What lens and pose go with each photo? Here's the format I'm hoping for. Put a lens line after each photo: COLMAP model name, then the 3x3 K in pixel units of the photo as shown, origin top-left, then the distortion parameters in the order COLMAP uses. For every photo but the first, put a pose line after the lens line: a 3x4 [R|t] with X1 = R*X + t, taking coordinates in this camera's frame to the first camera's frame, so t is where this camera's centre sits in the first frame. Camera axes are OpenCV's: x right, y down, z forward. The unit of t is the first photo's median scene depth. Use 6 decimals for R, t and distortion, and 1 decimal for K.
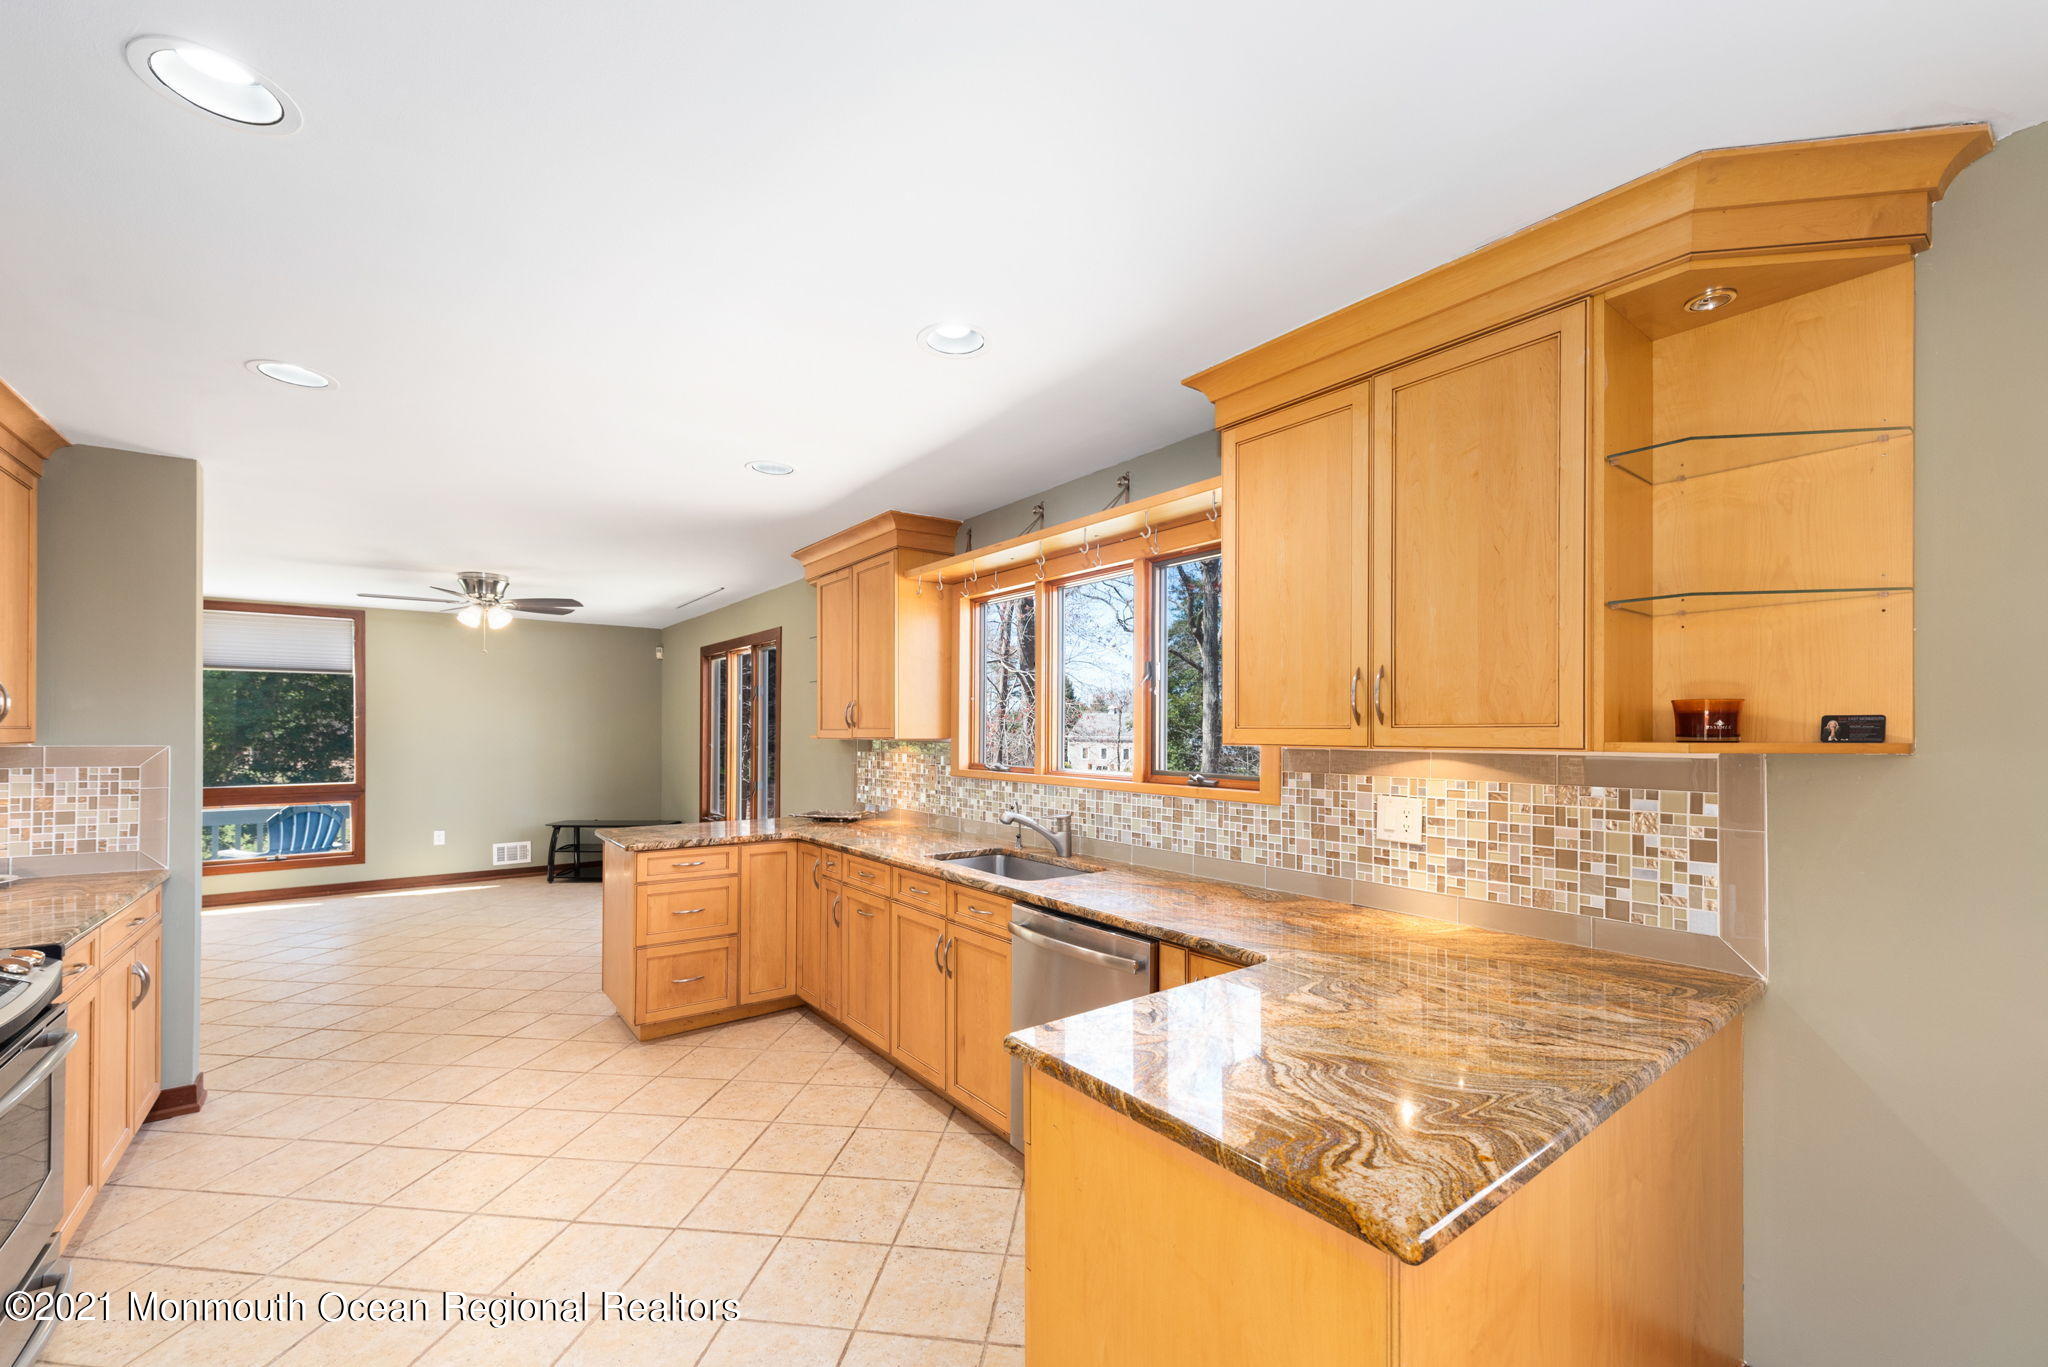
lens RADIAL K [[811.7, 0, 1029.6], [0, 811.7, 736.6], [0, 0, 1]] dist [0.010293, -0.002306]
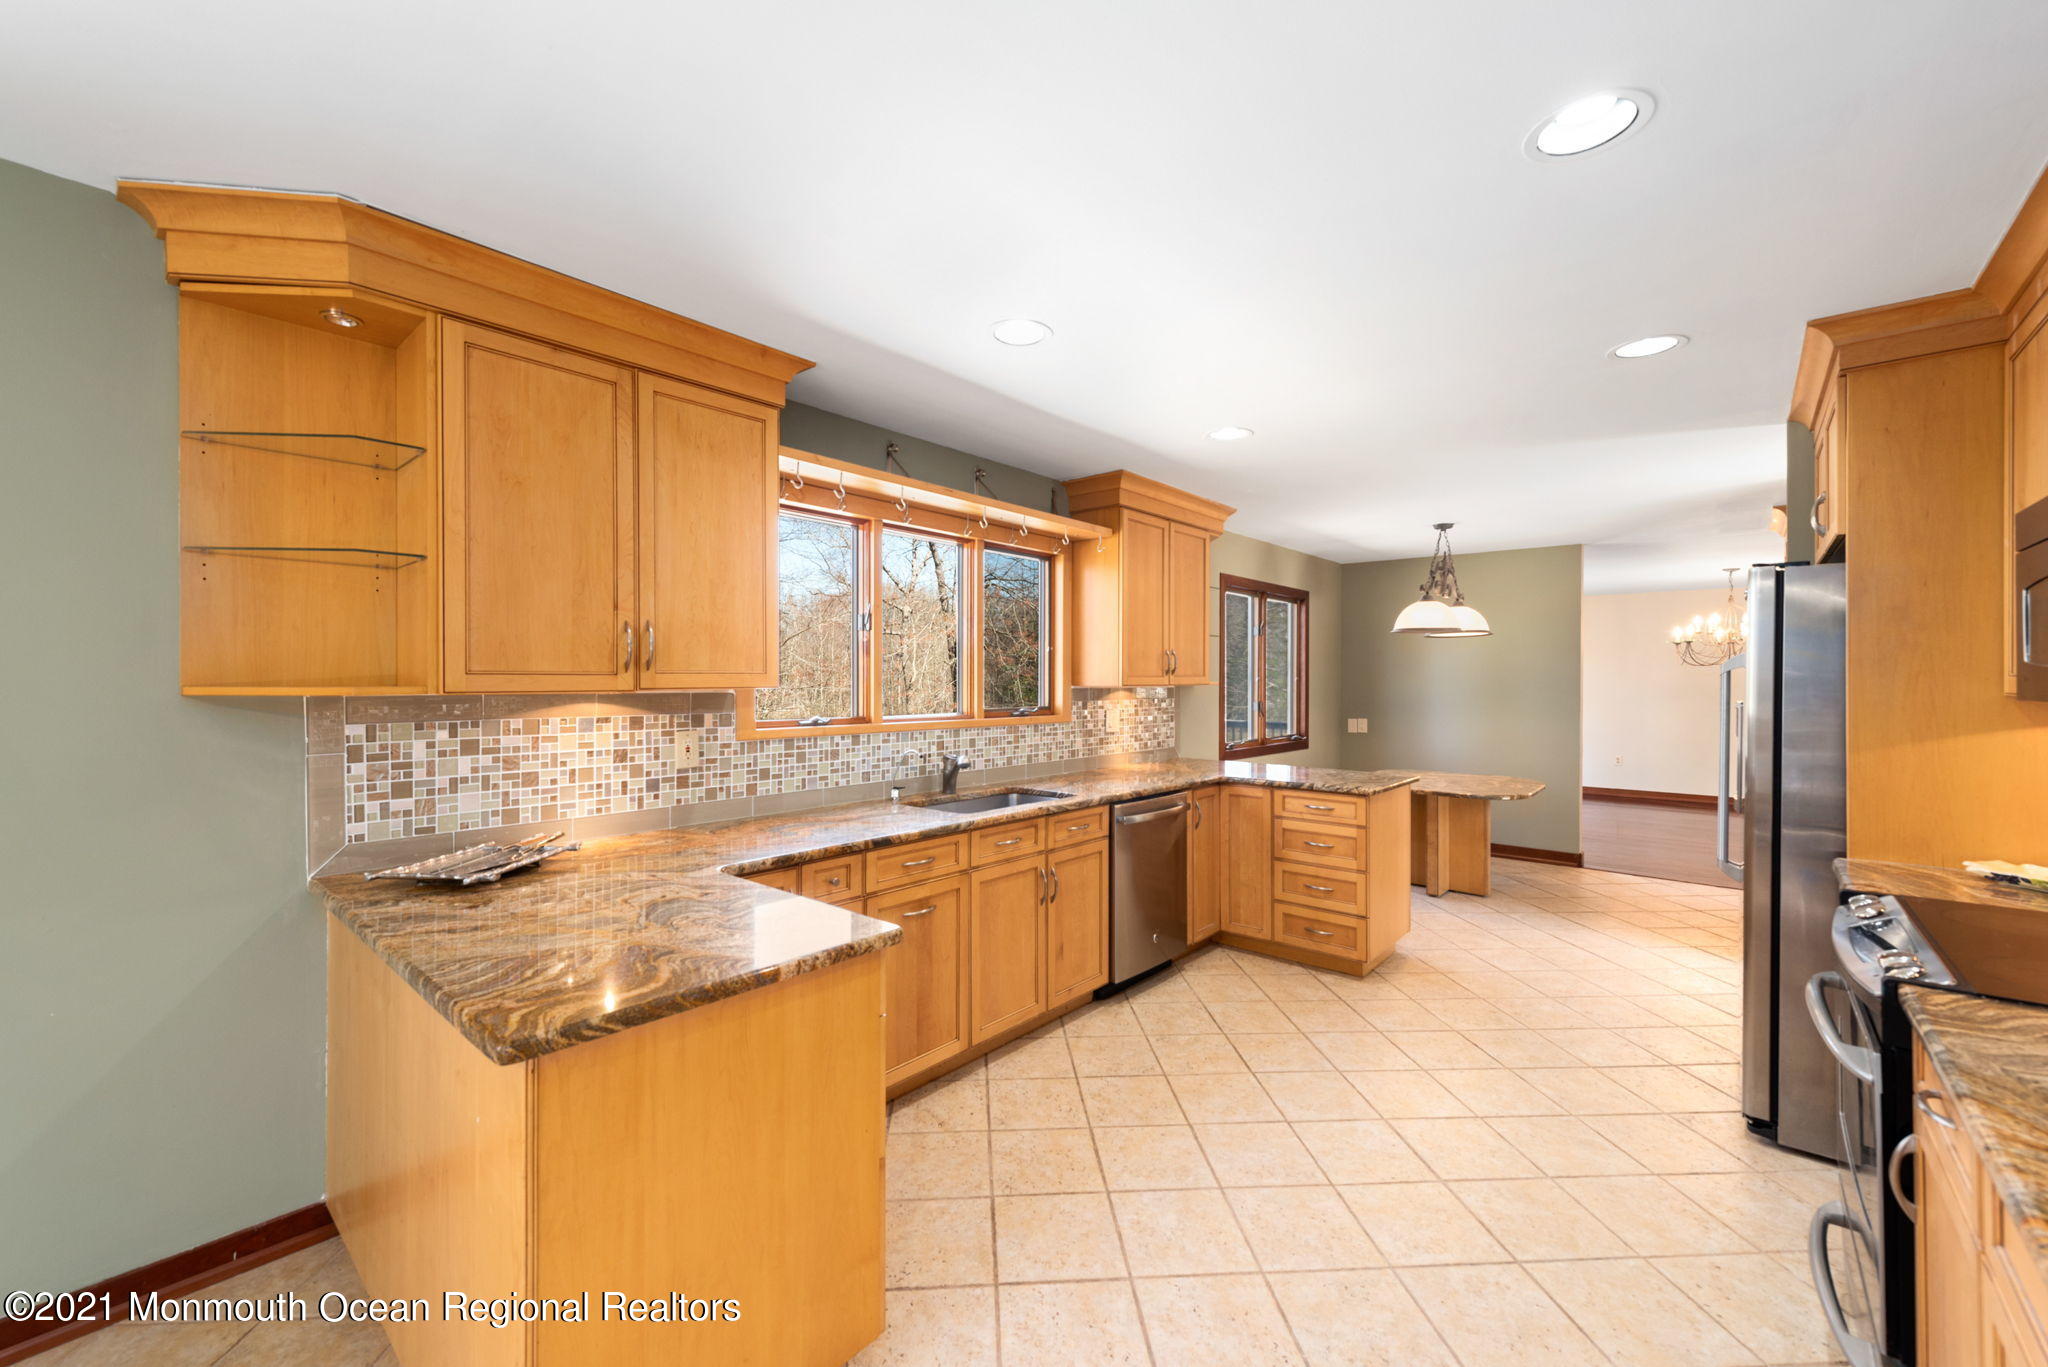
lens RADIAL K [[811.7, 0, 1029.0], [0, 811.7, 681.9], [0, 0, 1]] dist [0.010293, -0.002306]
pose [[-0.195855, -0.004403, 0.980623, -0.900149], [0.005454, 0.999970, 0.005579, -0.005492], [-0.980618, 0.006441, -0.195825, 0.960785]]
